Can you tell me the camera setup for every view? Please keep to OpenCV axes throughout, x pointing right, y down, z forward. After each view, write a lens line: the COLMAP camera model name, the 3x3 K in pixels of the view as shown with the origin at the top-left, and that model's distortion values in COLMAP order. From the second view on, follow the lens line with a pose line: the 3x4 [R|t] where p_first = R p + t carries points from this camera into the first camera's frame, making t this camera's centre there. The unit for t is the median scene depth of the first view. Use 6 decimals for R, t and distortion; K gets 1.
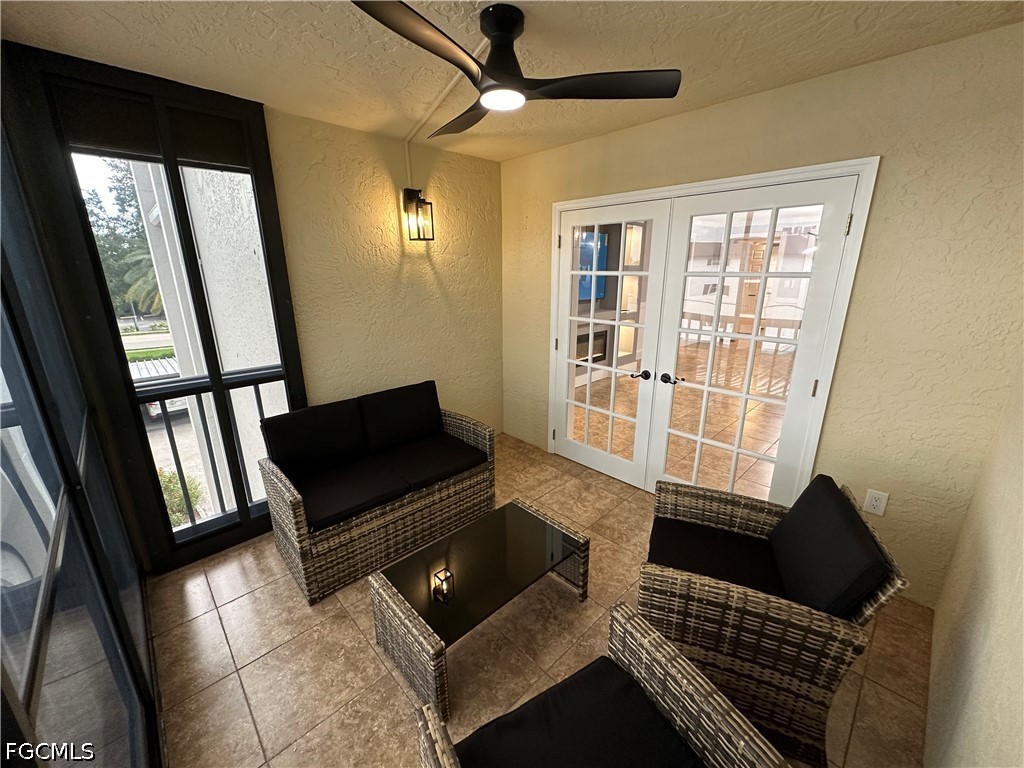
lens RADIAL K [[408.4, 0, 512.0], [0, 408.4, 384.0], [0, 0, 1]] dist [-0.002355, 0.000502]
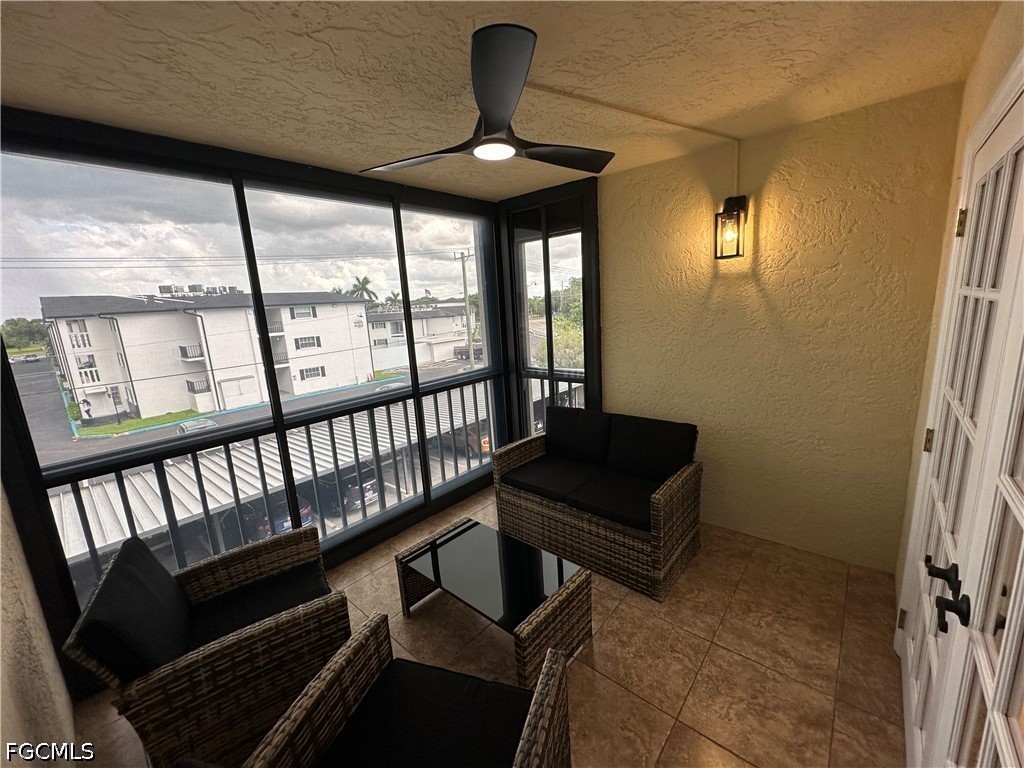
lens RADIAL K [[408.4, 0, 512.0], [0, 408.4, 384.0], [0, 0, 1]] dist [-0.002355, 0.000502]
pose [[0.090982, 0.191777, -0.977212, 0.605967], [-0.221760, 0.960544, 0.167859, -0.155884], [0.970847, 0.201434, 0.129921, 0.542816]]
